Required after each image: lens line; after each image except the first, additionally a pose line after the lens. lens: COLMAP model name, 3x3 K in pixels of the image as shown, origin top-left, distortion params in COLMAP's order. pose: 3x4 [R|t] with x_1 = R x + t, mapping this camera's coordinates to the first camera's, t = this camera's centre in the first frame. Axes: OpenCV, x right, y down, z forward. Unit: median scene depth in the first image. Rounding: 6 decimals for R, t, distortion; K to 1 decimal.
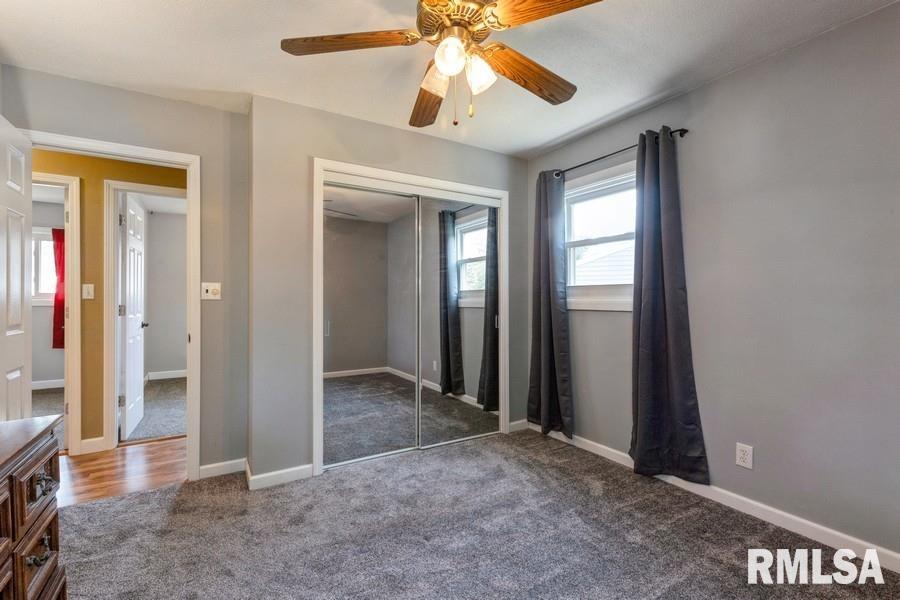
lens RADIAL K [[408.4, 0, 445.1], [0, 408.4, 296.8], [0, 0, 1]] dist [0.000941, 0.000047]
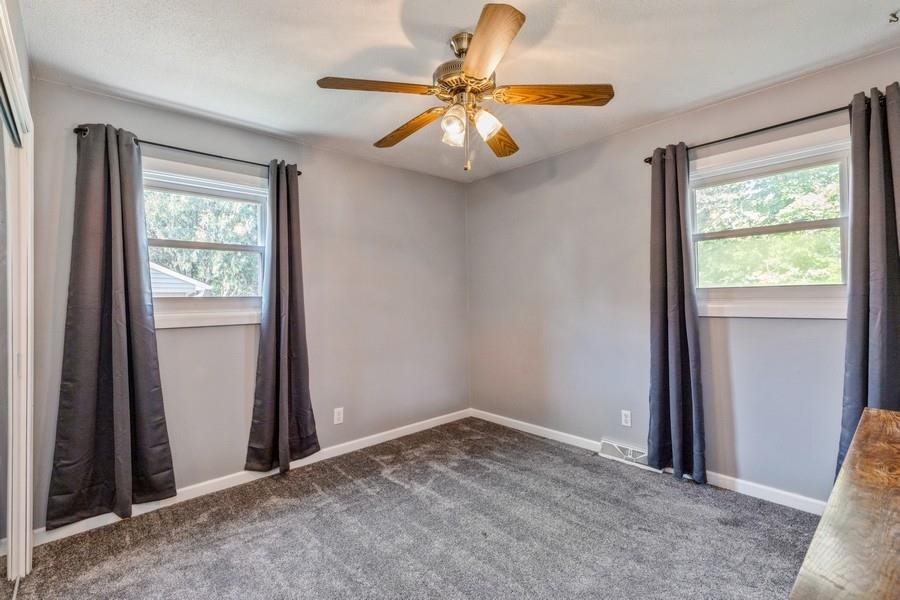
lens RADIAL K [[408.4, 0, 447.5], [0, 408.4, 297.0], [0, 0, 1]] dist [0.000941, 0.000047]
pose [[-0.198053, 0.013697, 0.980096, -0.639901], [0.020850, 0.999735, -0.009758, -0.011001], [-0.979970, 0.018502, -0.198286, 0.739418]]
